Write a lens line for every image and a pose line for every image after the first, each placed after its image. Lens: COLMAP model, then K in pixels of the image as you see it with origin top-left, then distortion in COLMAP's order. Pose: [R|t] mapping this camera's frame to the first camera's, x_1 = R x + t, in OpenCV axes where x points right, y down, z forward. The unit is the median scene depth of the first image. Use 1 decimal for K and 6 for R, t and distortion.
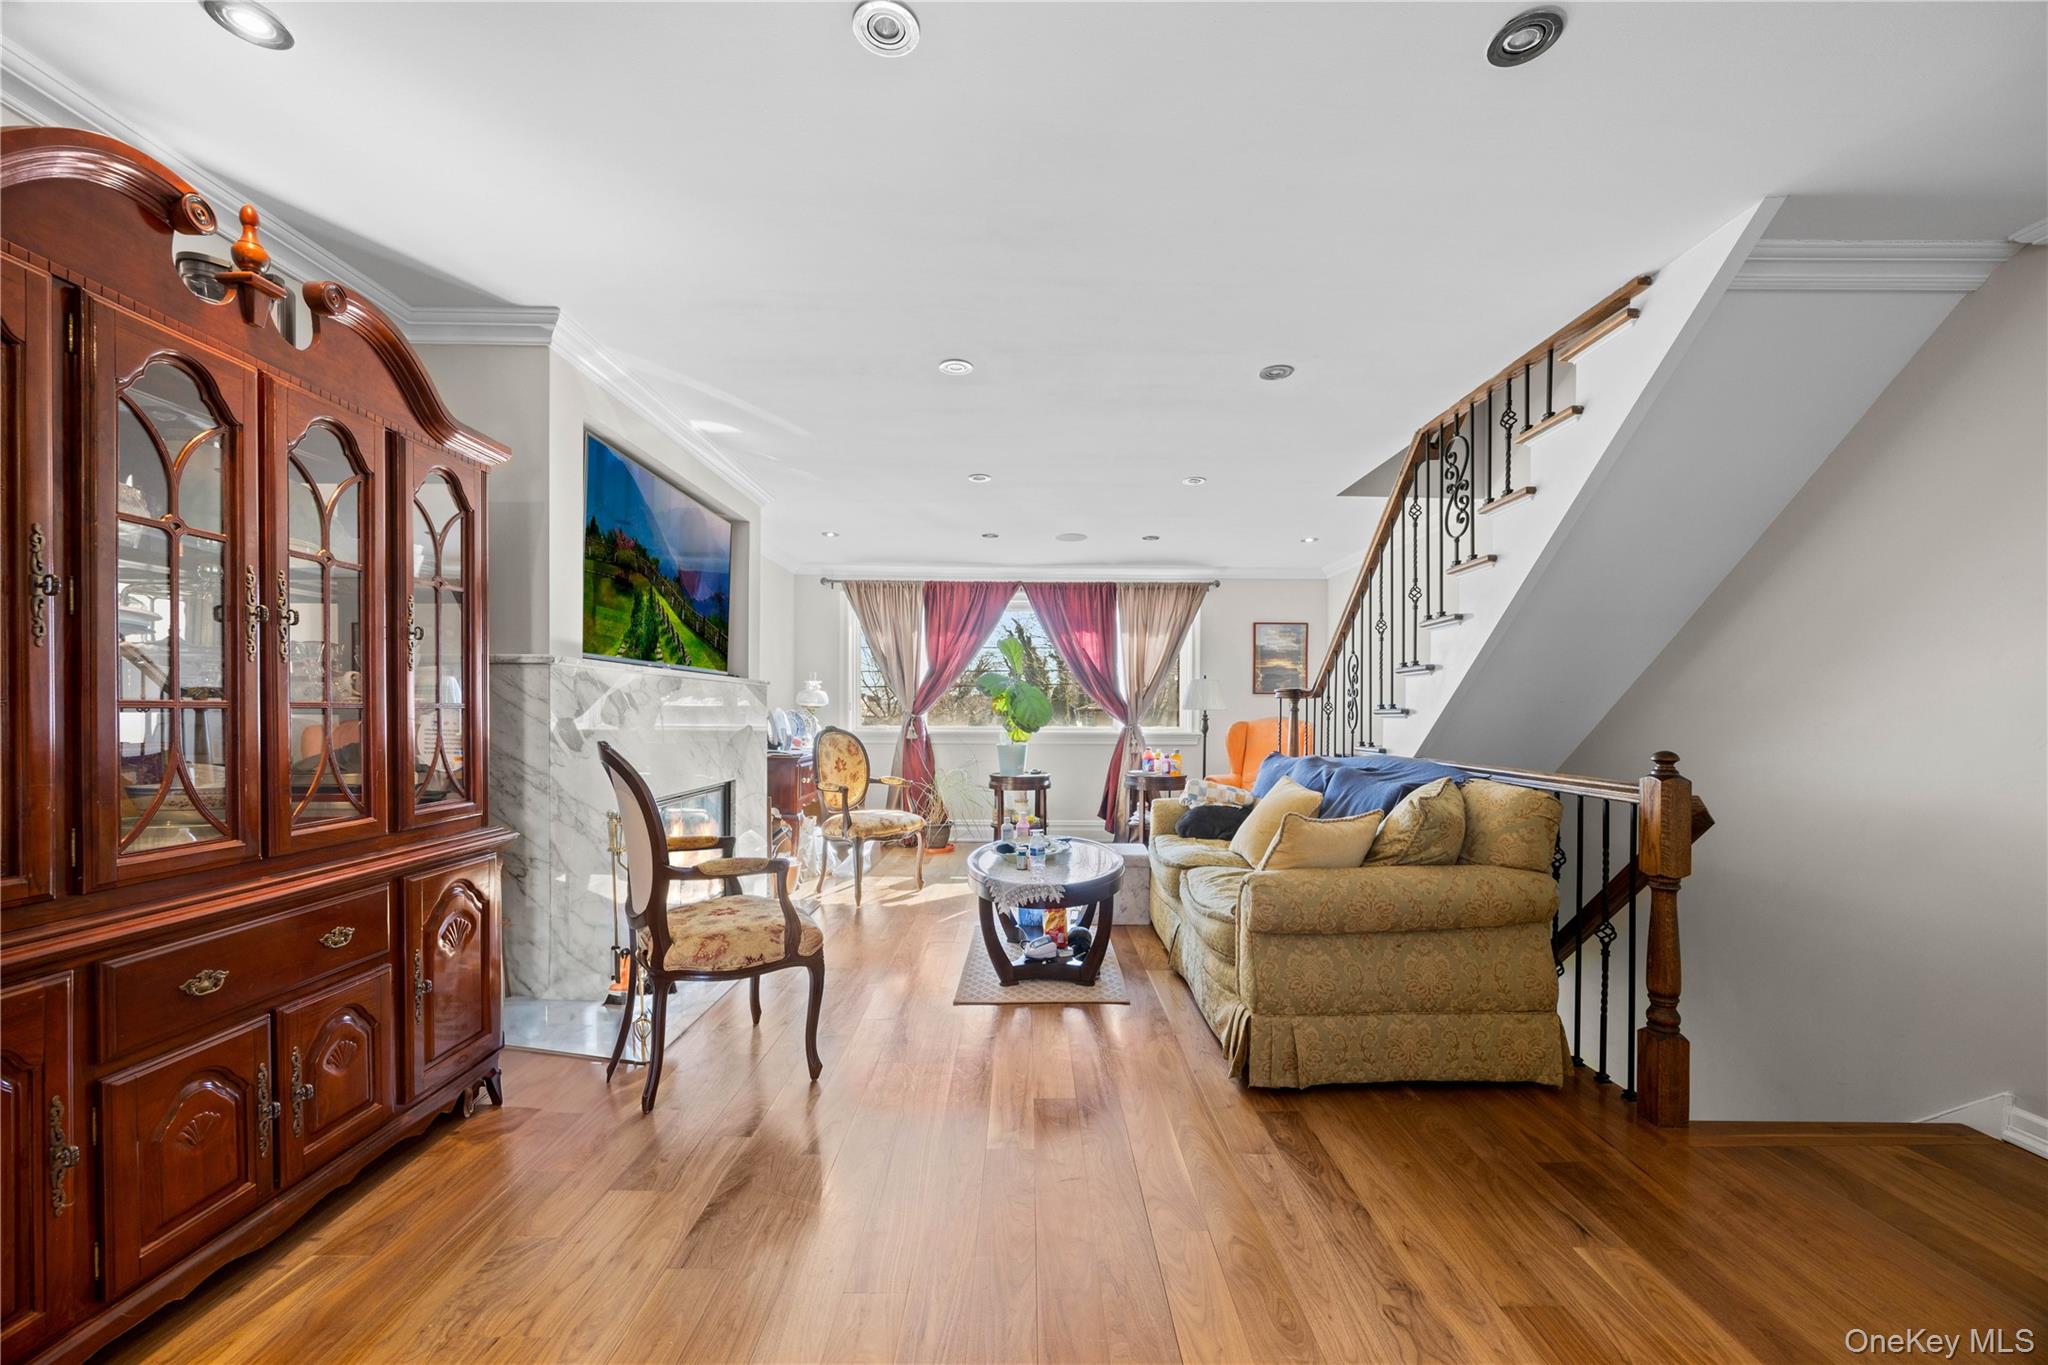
lens RADIAL K [[792.7, 0, 1016.4], [0, 792.7, 699.3], [0, 0, 1]] dist [-0.001871, -0.000010]
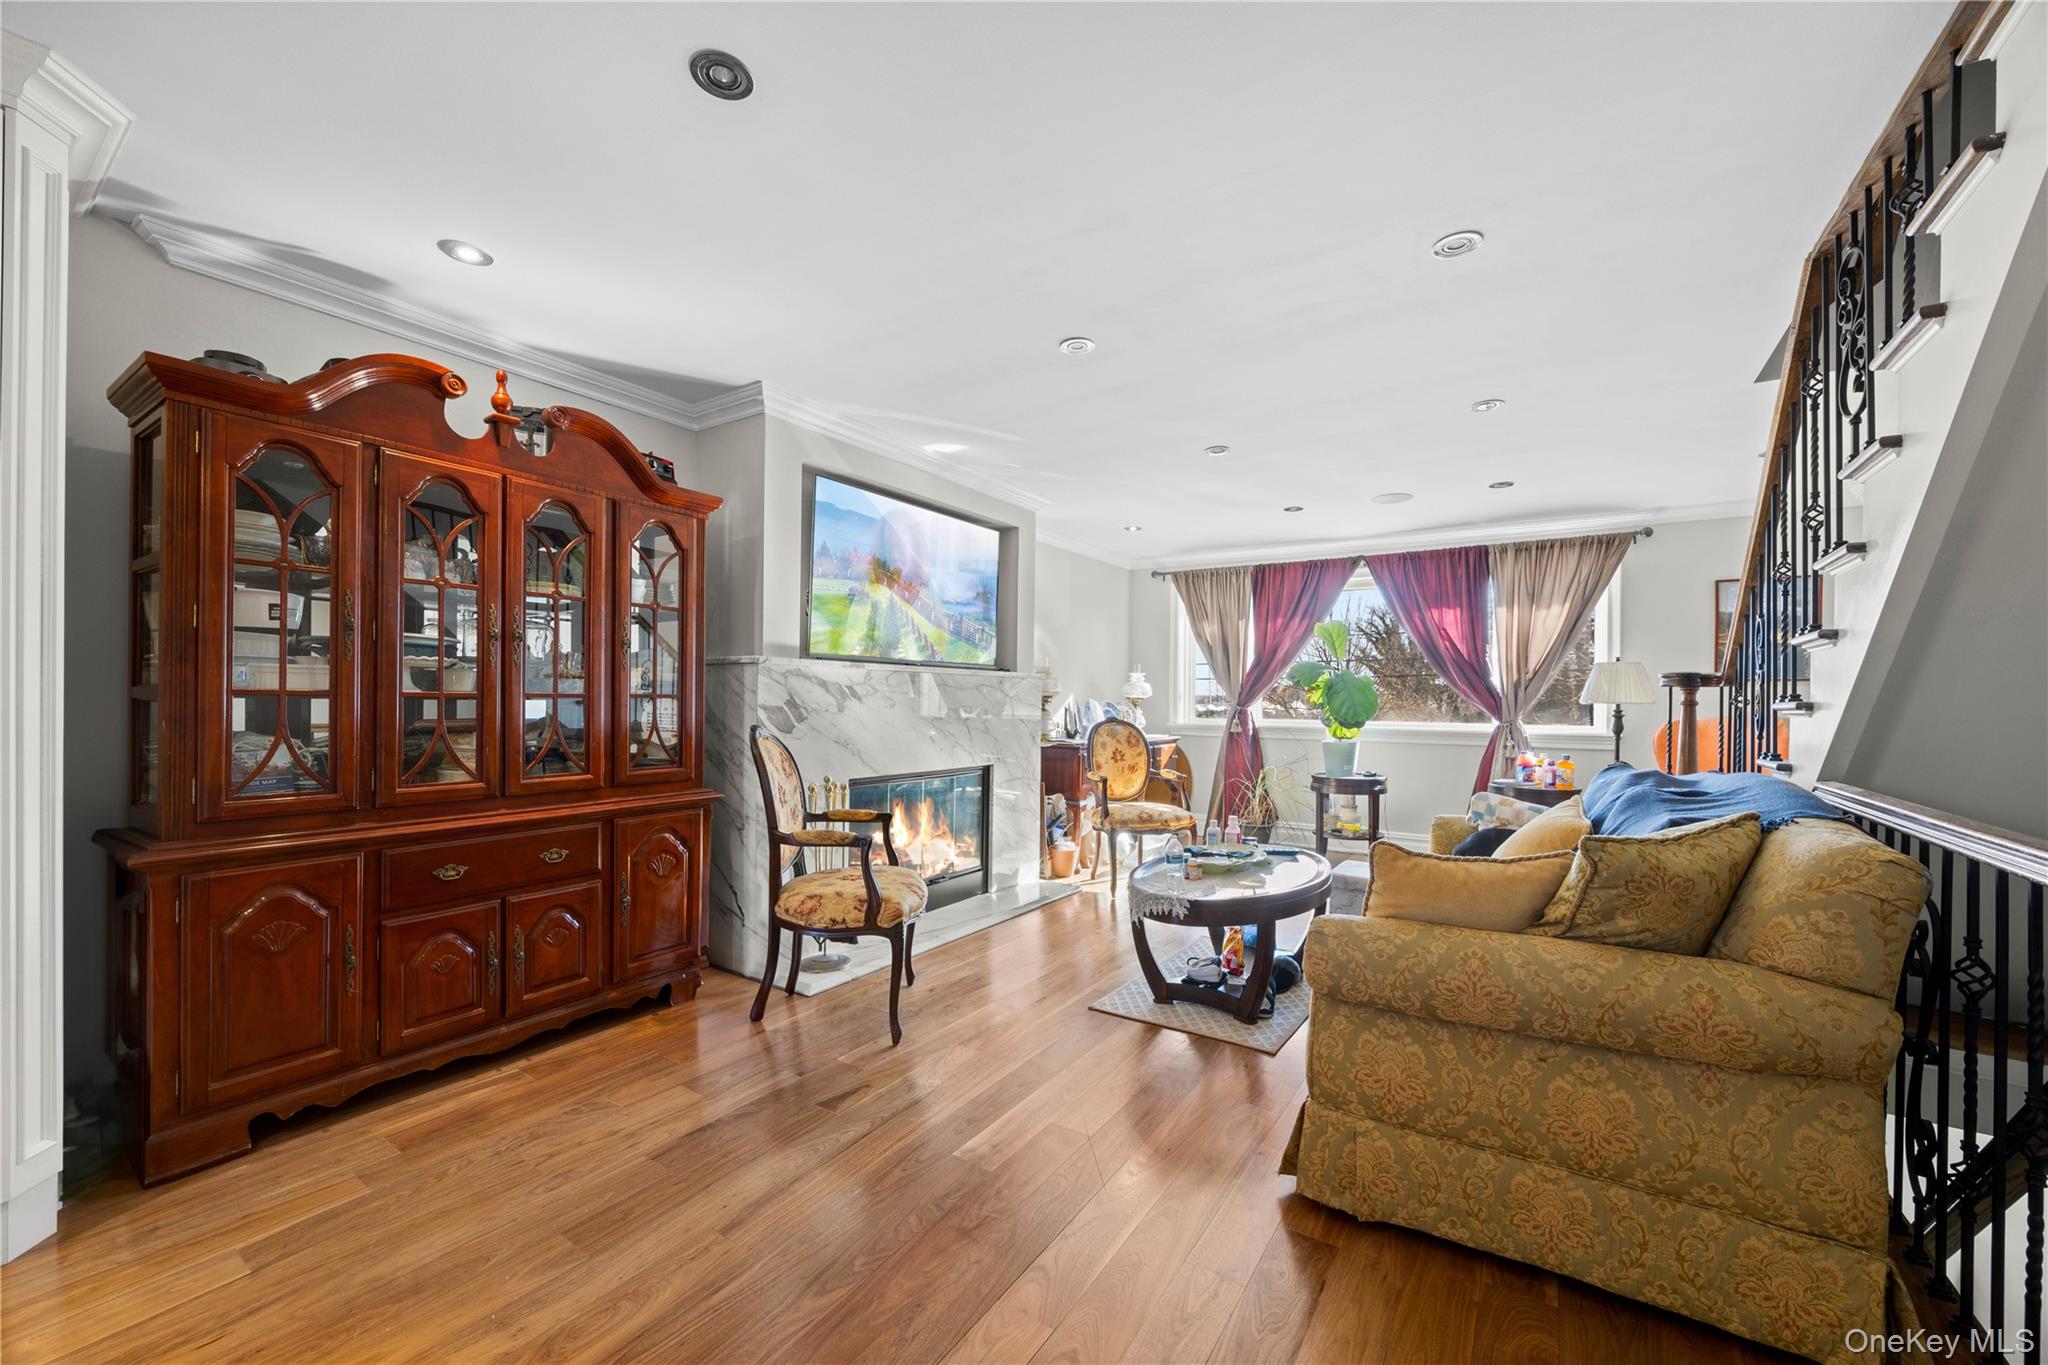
lens RADIAL K [[782.4, 0, 1027.5], [0, 782.4, 683.7], [0, 0, 1]] dist [-0.002409, 0.000215]
pose [[0.830158, -0.009241, -0.557451, 0.434643], [0.003278, 0.999926, -0.011695, 0.003898], [0.557518, 0.007881, 0.830127, 0.192788]]
